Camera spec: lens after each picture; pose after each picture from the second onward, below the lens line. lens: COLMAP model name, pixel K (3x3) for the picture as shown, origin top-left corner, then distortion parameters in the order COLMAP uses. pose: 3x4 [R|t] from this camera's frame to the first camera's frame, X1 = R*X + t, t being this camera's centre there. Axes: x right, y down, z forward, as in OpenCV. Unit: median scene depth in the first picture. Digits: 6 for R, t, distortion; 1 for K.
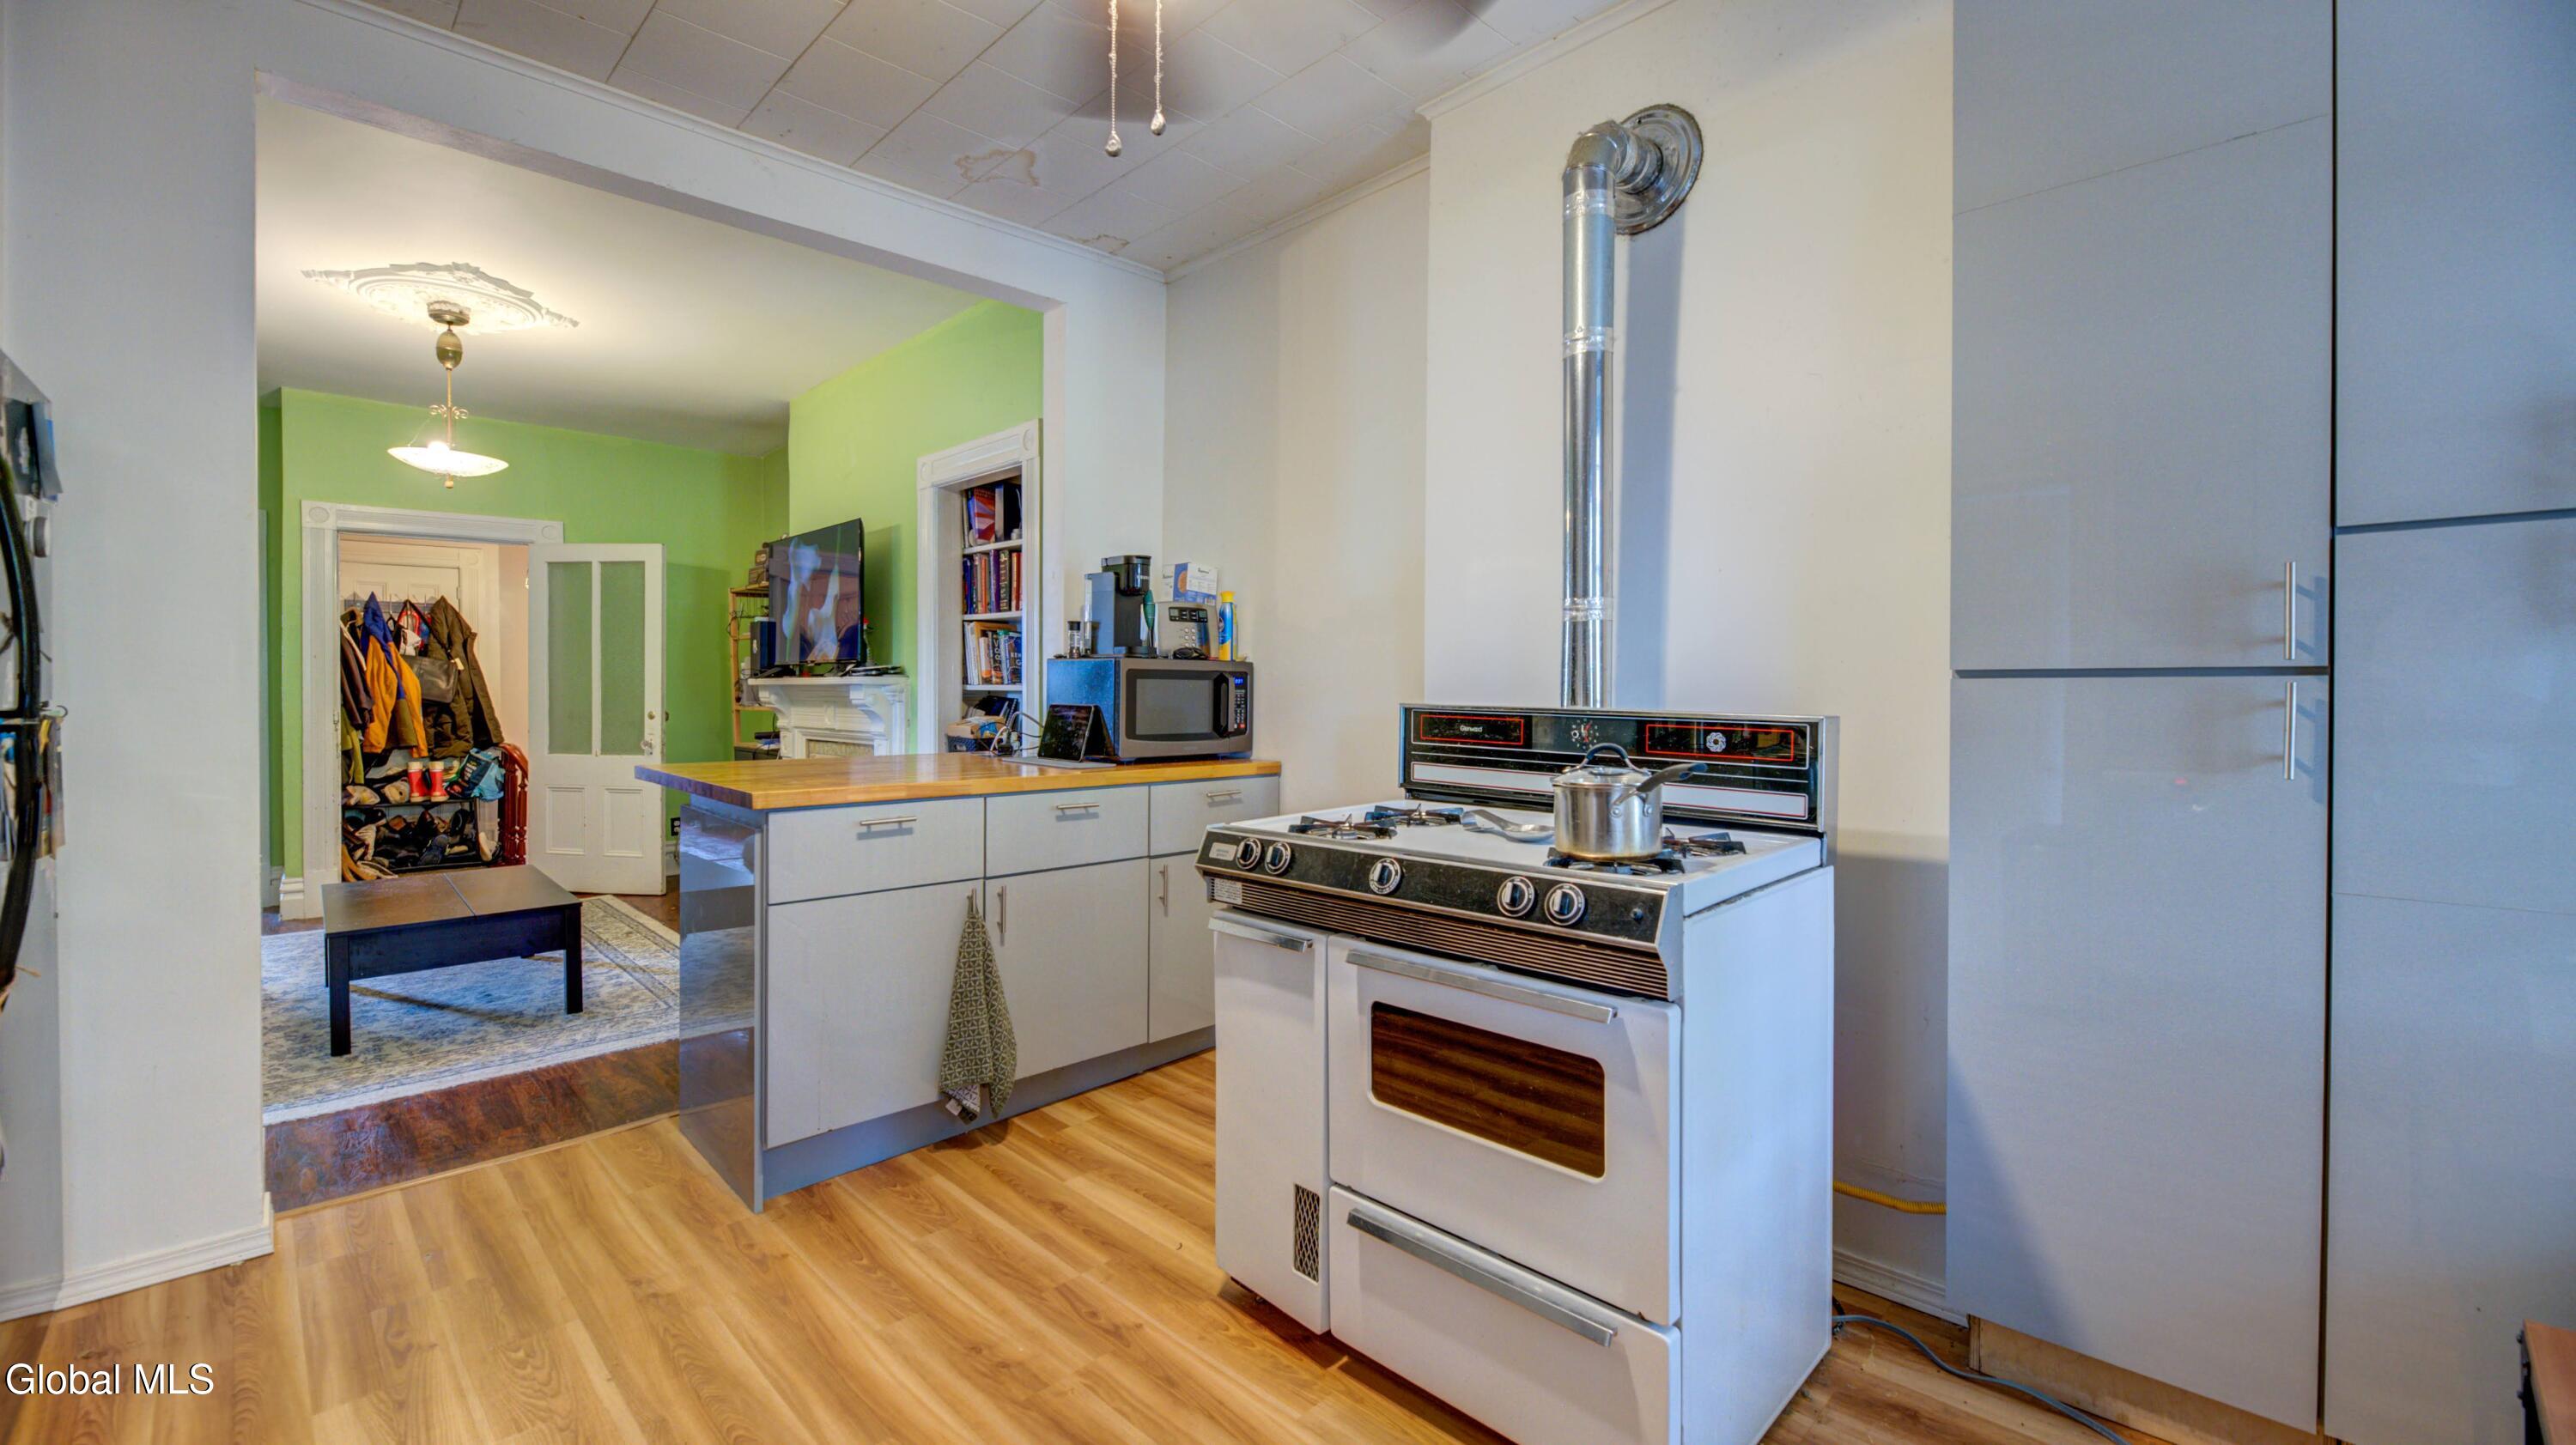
lens RADIAL K [[1062.1, 0, 1267.9], [0, 1062.1, 699.9], [0, 0, 1]] dist [-0.000607, -0.000119]
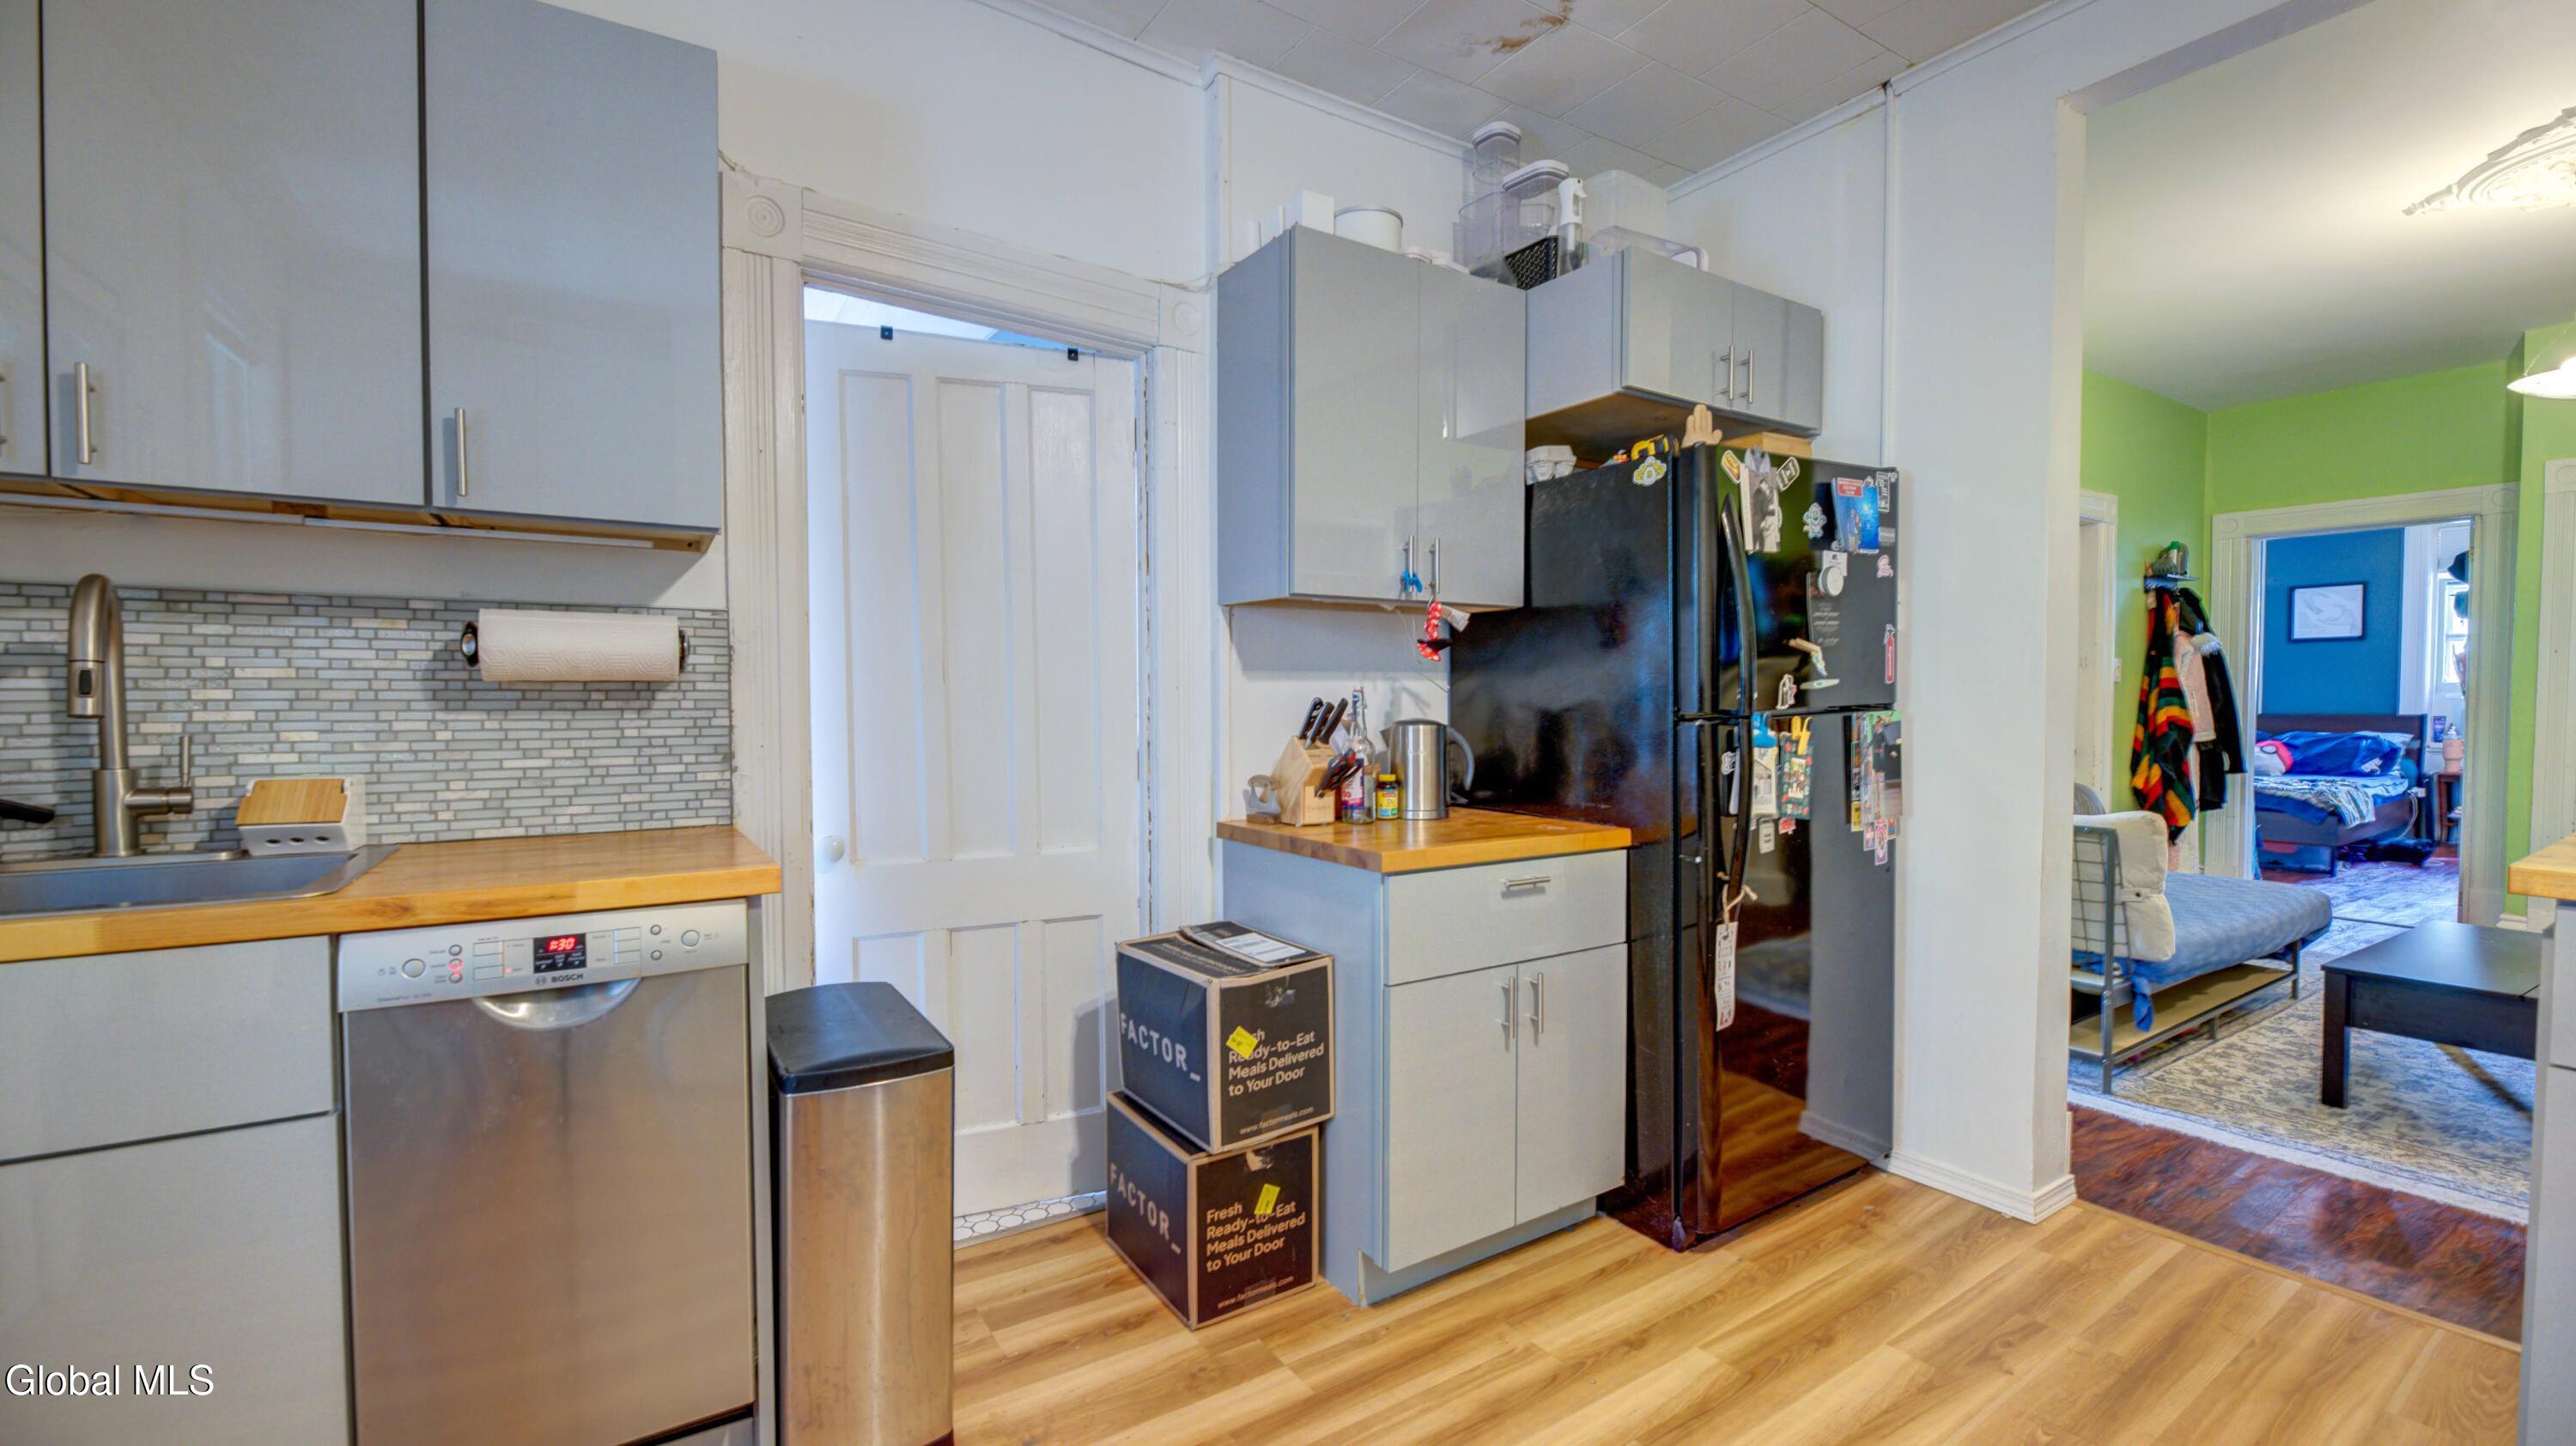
lens RADIAL K [[1062.1, 0, 1268.7], [0, 1062.1, 740.8], [0, 0, 1]] dist [-0.000607, -0.000119]
pose [[-0.203607, 0.042116, -0.978146, 0.195675], [-0.002409, 0.999050, 0.043518, -0.008471], [0.979050, 0.011217, -0.203312, 0.365282]]
